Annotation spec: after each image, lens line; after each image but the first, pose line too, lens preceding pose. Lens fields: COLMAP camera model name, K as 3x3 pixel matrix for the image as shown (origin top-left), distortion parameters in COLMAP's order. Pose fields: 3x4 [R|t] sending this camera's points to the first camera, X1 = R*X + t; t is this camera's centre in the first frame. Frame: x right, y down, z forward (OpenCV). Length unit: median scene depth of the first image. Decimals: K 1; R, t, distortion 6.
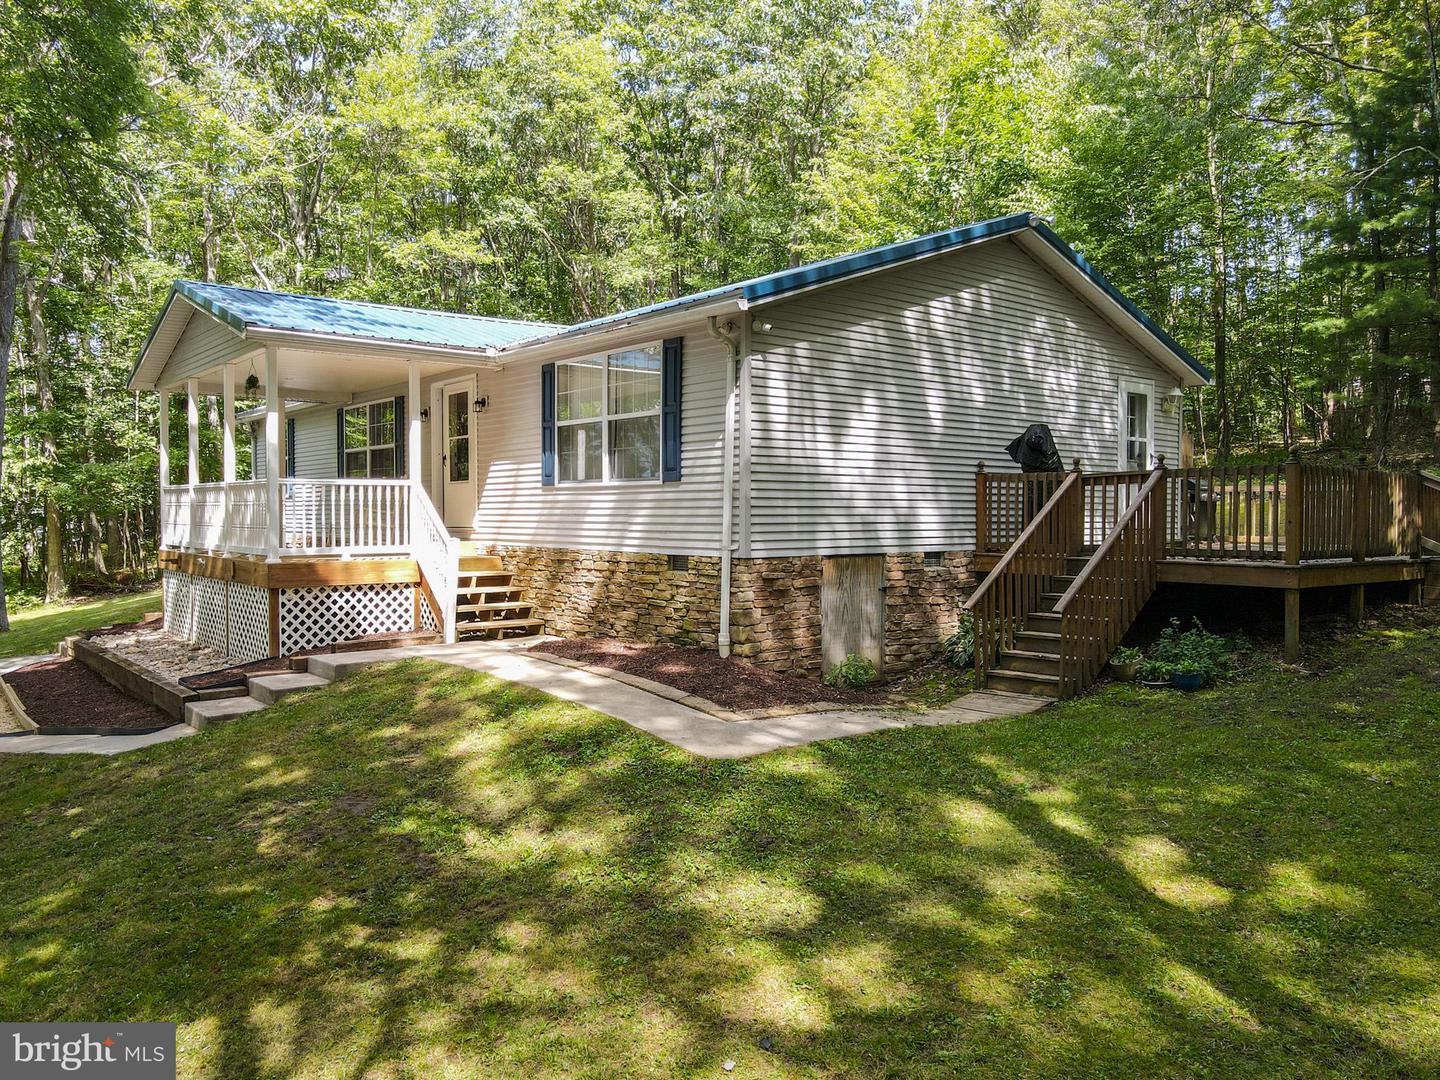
lens RADIAL K [[1067.4, 0, 716.3], [0, 1067.4, 511.7], [0, 0, 1]] dist [-0.014885, 0.054267]
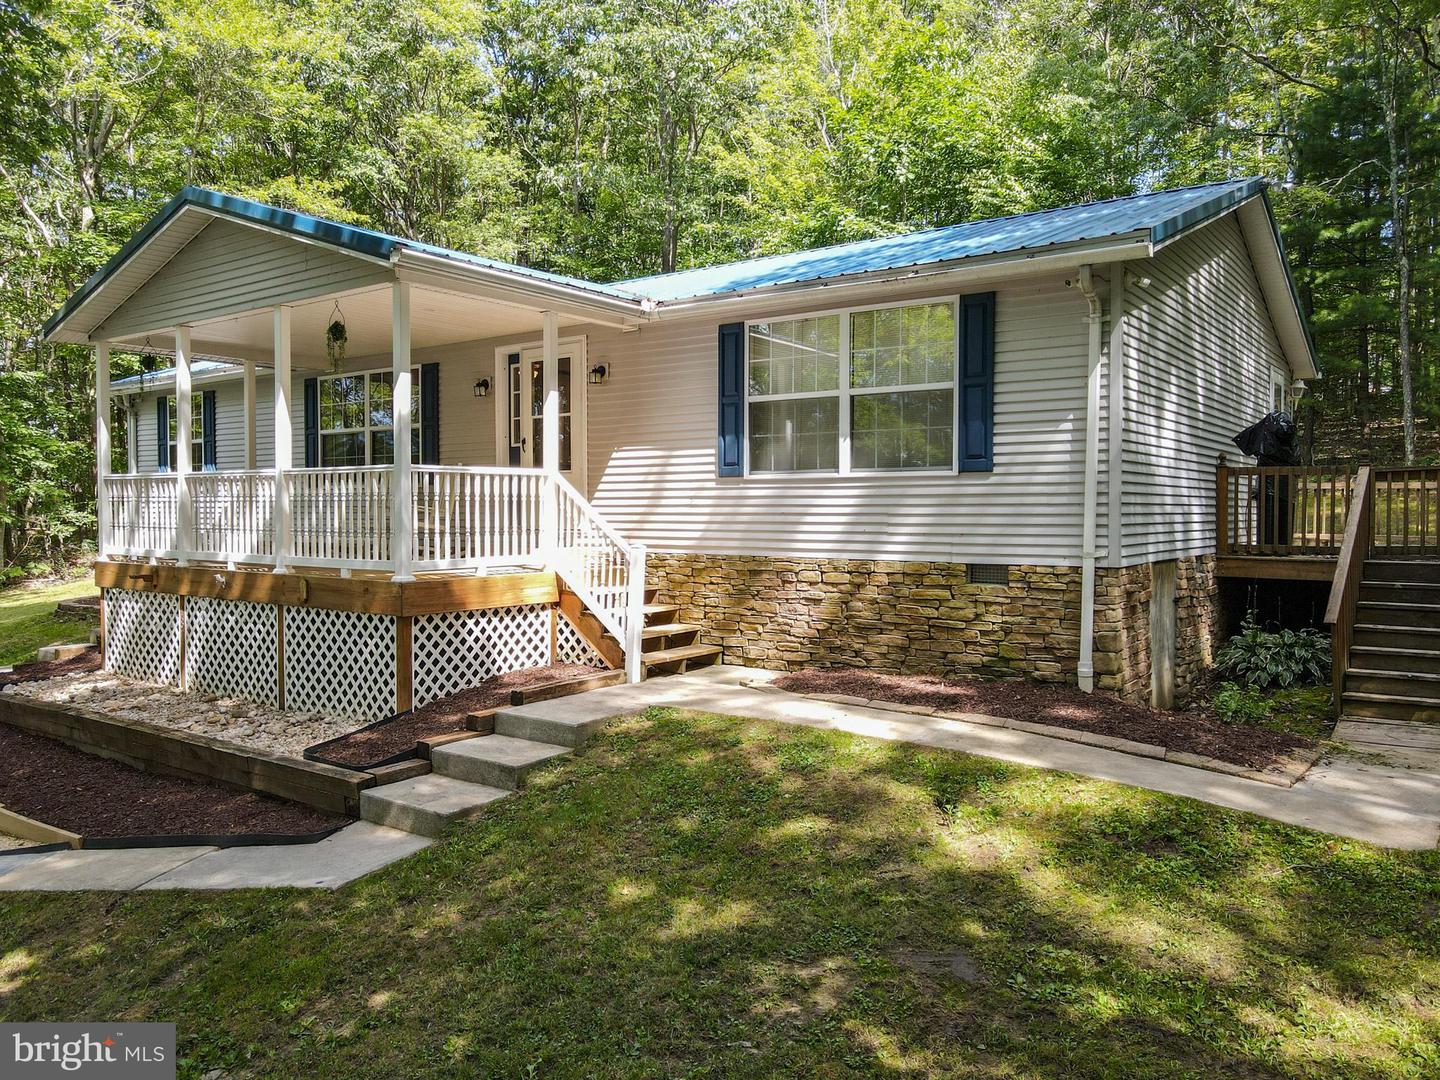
lens RADIAL K [[1067.4, 0, 716.3], [0, 1067.4, 511.7], [0, 0, 1]] dist [-0.014885, 0.054267]
pose [[0.968759, -0.000823, 0.248002, -0.373904], [0.000163, 0.999996, 0.002680, -0.000775], [-0.248004, -0.002556, 0.968756, 0.238978]]
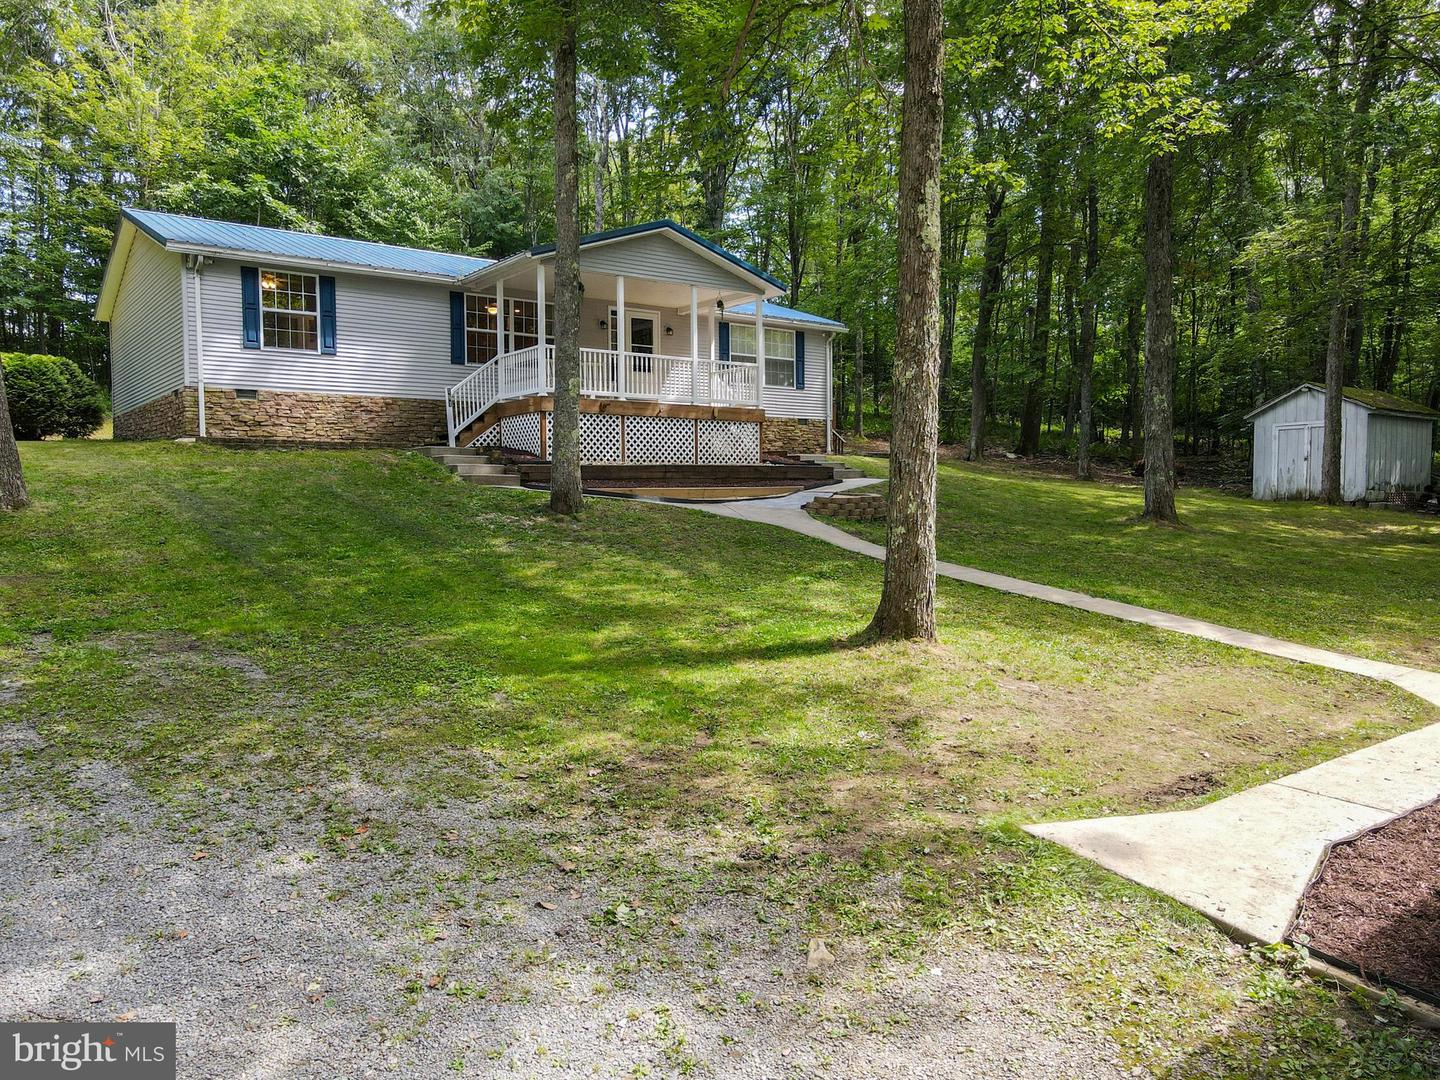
lens RADIAL K [[1045.5, 0, 720.0], [0, 1045.5, 540.0], [0, 0, 1]] dist [-0.006200, 0.038095]
pose [[0.033838, -0.042399, 0.998528, -2.188579], [0.008216, 0.999078, 0.042144, 0.191971], [-0.999394, 0.006777, 0.034156, 0.966872]]
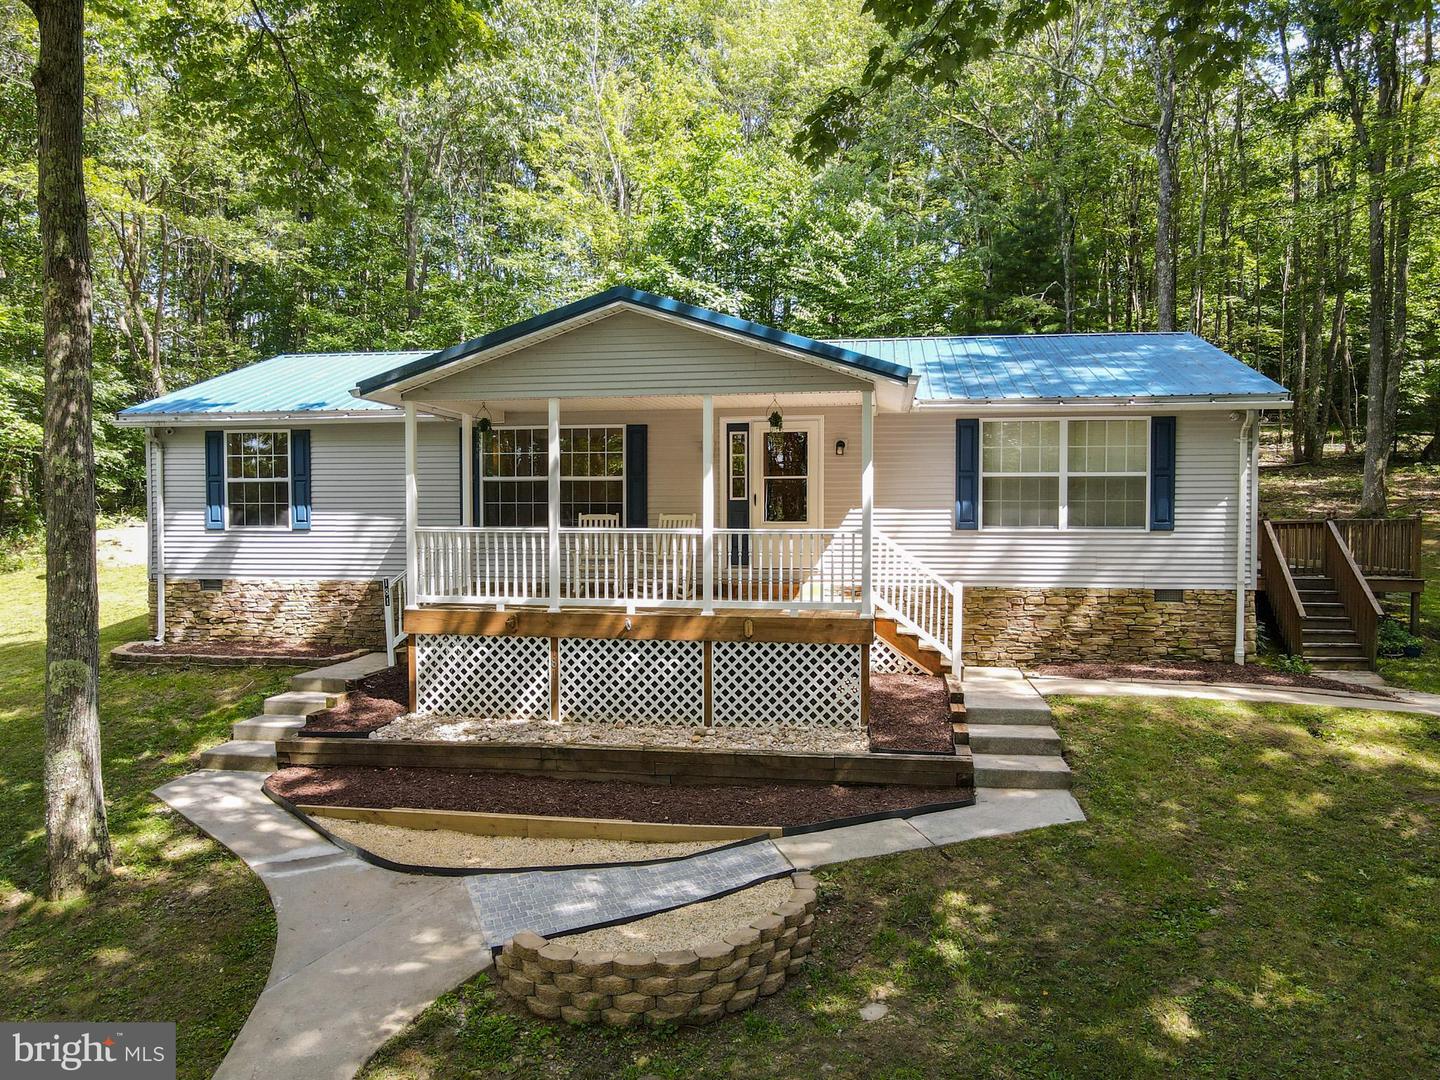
lens RADIAL K [[1067.4, 0, 716.3], [0, 1067.4, 511.7], [0, 0, 1]] dist [-0.014885, 0.054267]
pose [[0.743338, -0.001655, 0.668913, -1.108051], [0.000486, 0.999998, 0.001935, -0.046587], [-0.668915, -0.001113, 0.743338, 0.366008]]
